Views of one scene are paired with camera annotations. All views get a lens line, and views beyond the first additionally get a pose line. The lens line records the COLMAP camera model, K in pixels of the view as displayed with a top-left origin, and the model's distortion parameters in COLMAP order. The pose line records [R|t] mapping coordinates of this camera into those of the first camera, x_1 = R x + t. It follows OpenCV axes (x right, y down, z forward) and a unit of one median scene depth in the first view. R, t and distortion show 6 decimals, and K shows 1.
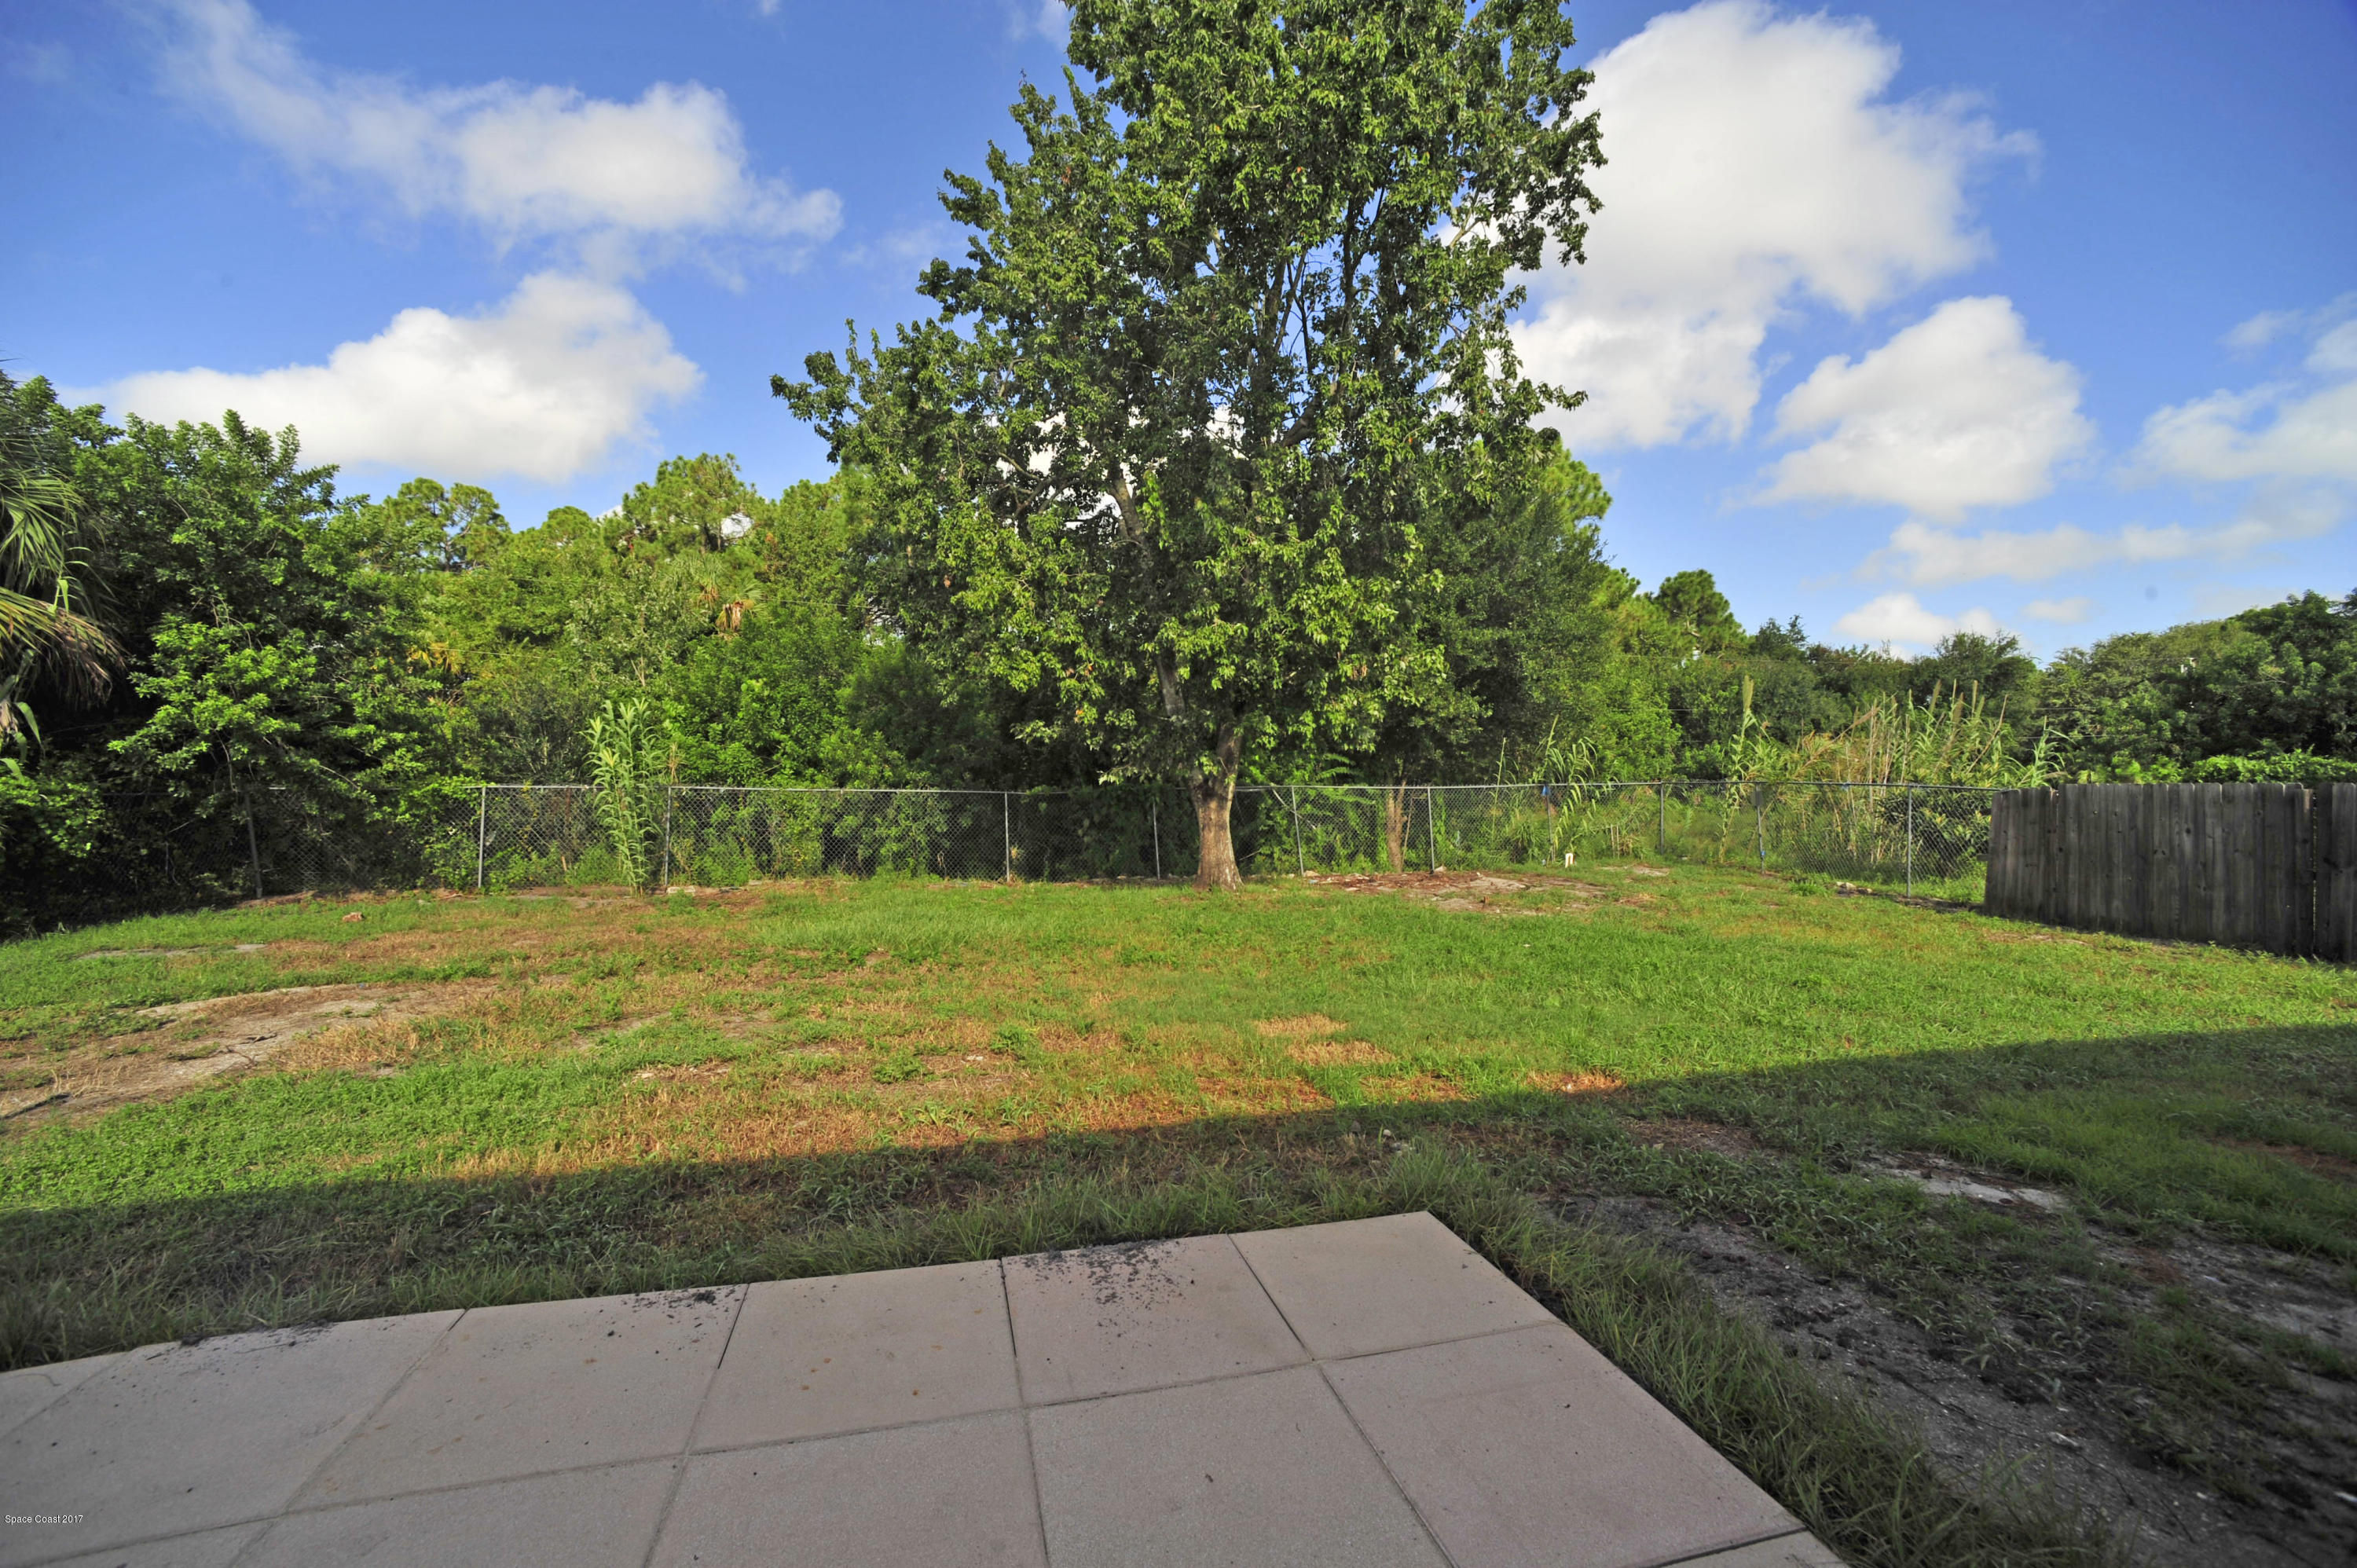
lens RADIAL K [[919.8, 0, 1178.5], [0, 919.8, 784.0], [0, 0, 1]] dist [-0.013556, -0.000040]
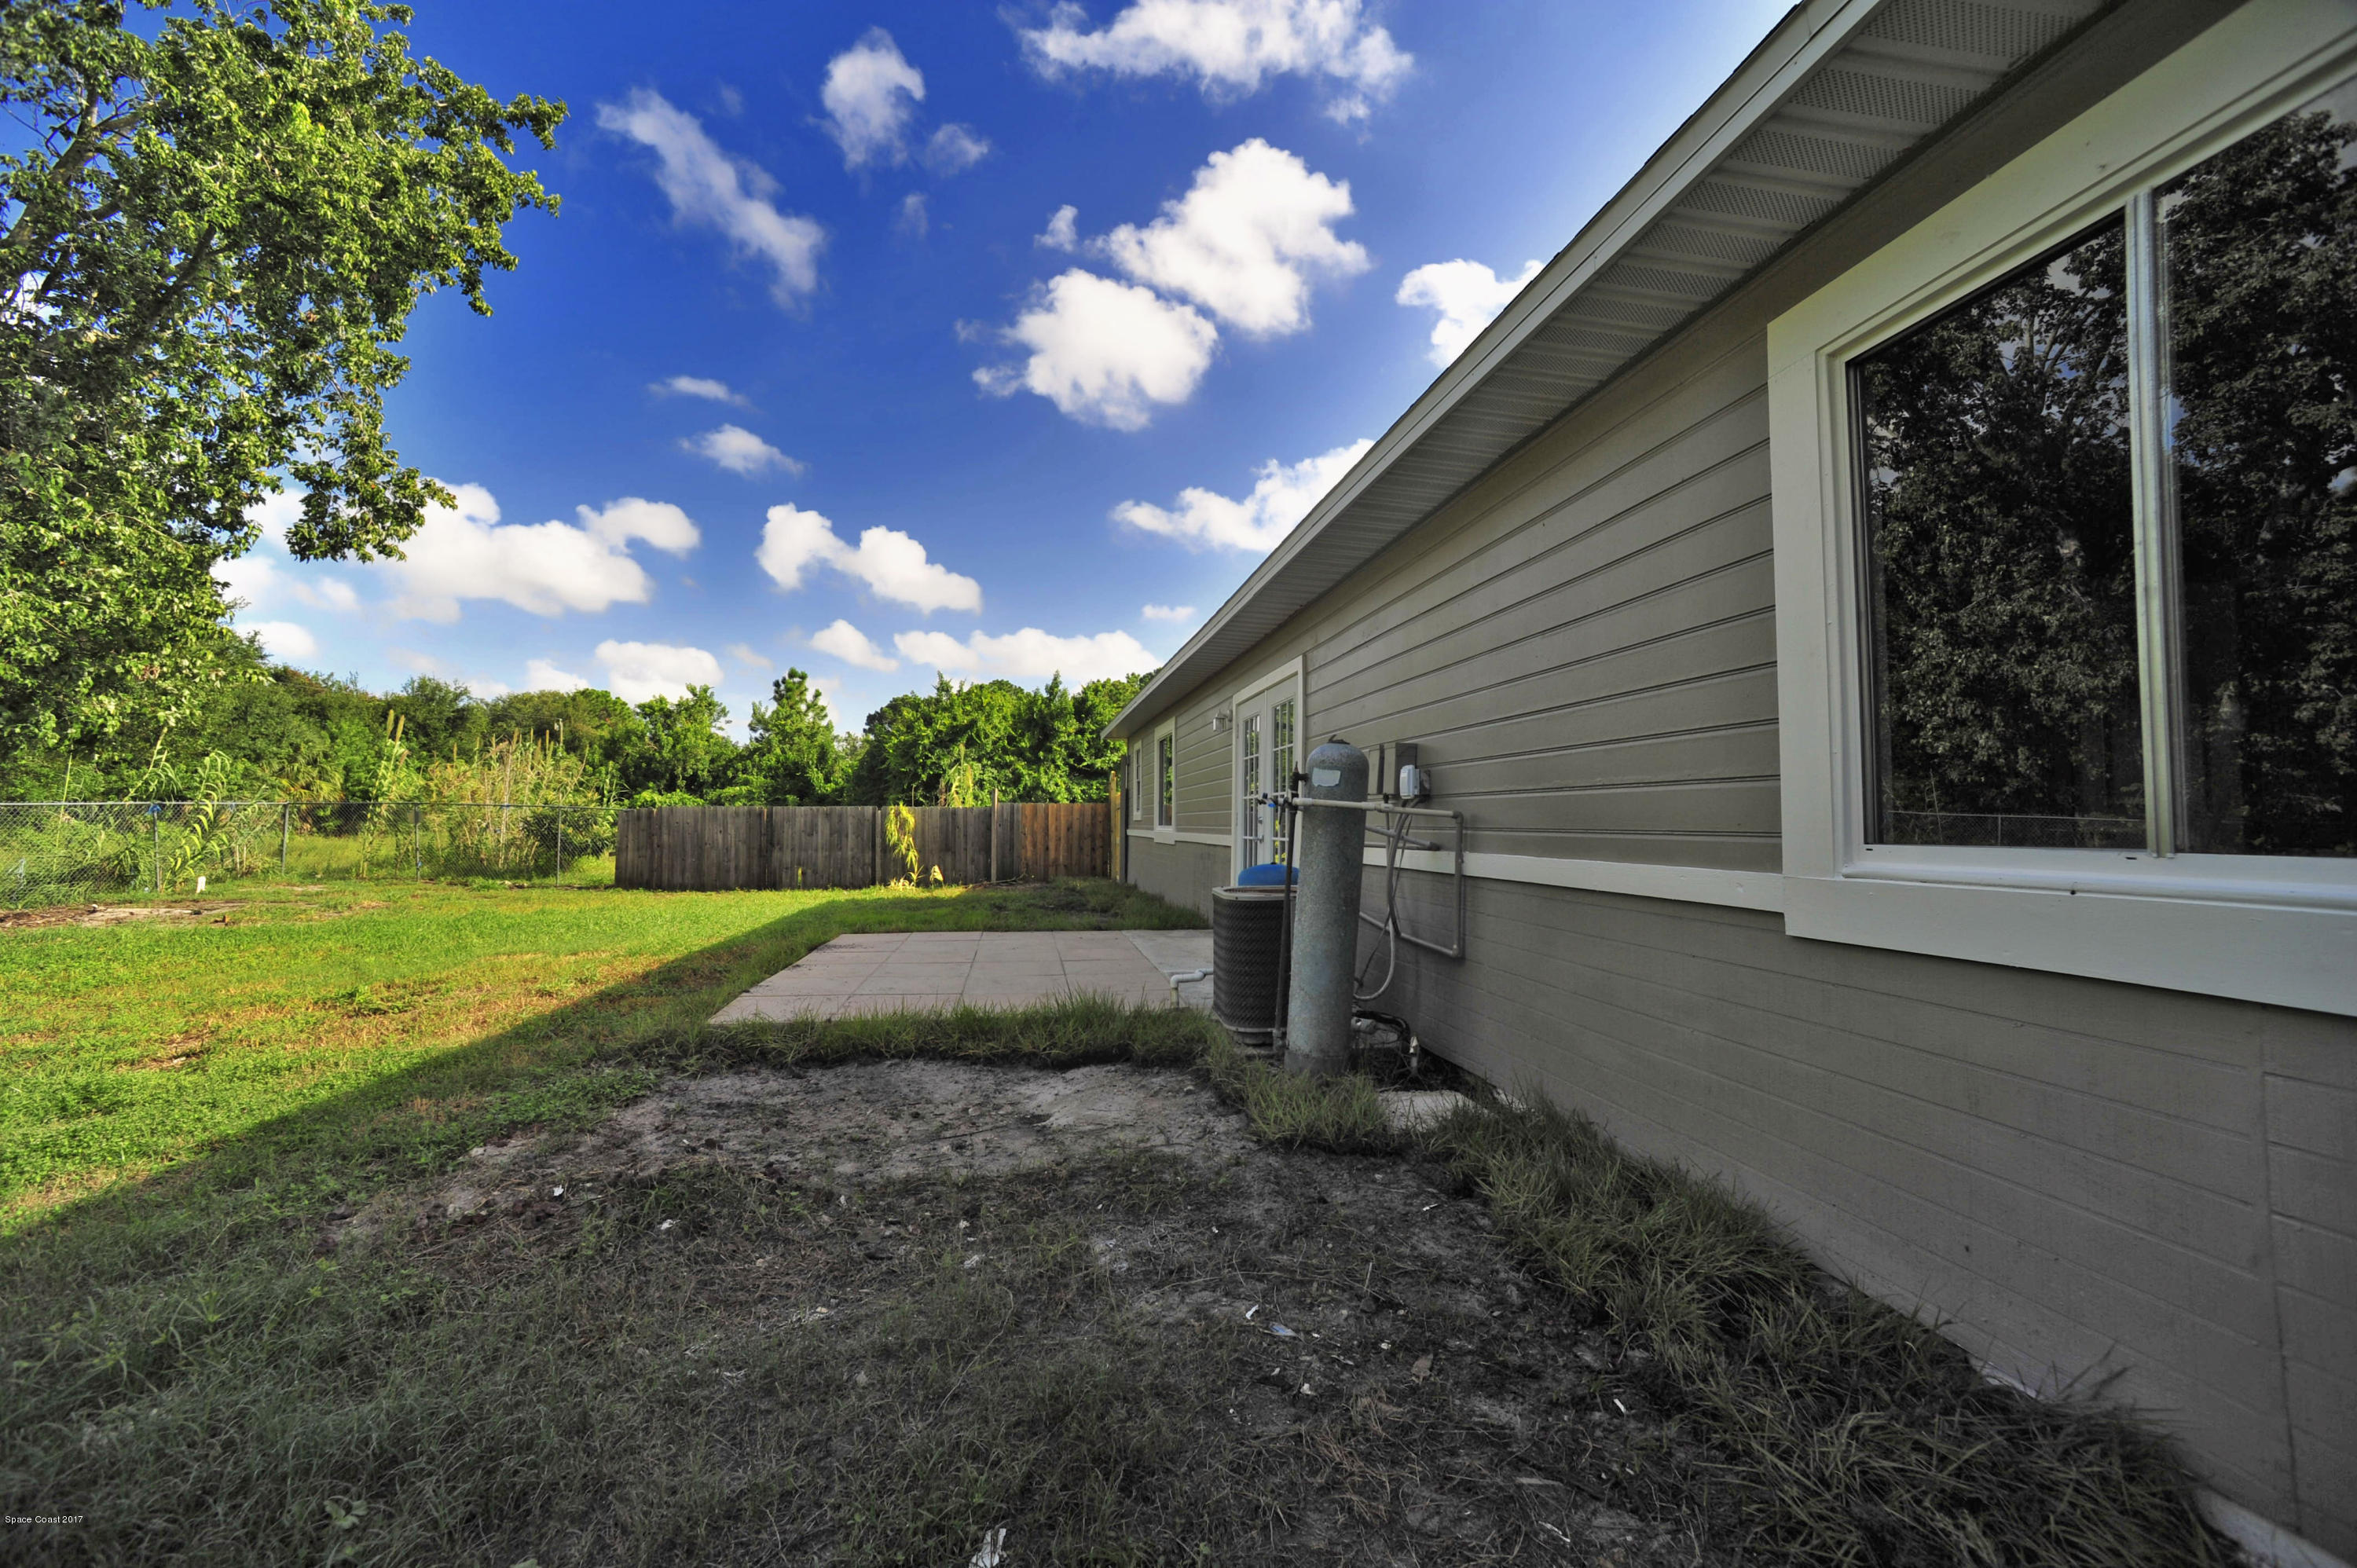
lens RADIAL K [[919.8, 0, 1178.5], [0, 919.8, 784.0], [0, 0, 1]] dist [-0.013556, -0.000040]
pose [[0.083604, 0.037700, 0.995786, -0.338006], [-0.002975, 0.999289, -0.037583, 0.011322], [-0.996495, 0.000180, 0.083657, -0.046712]]
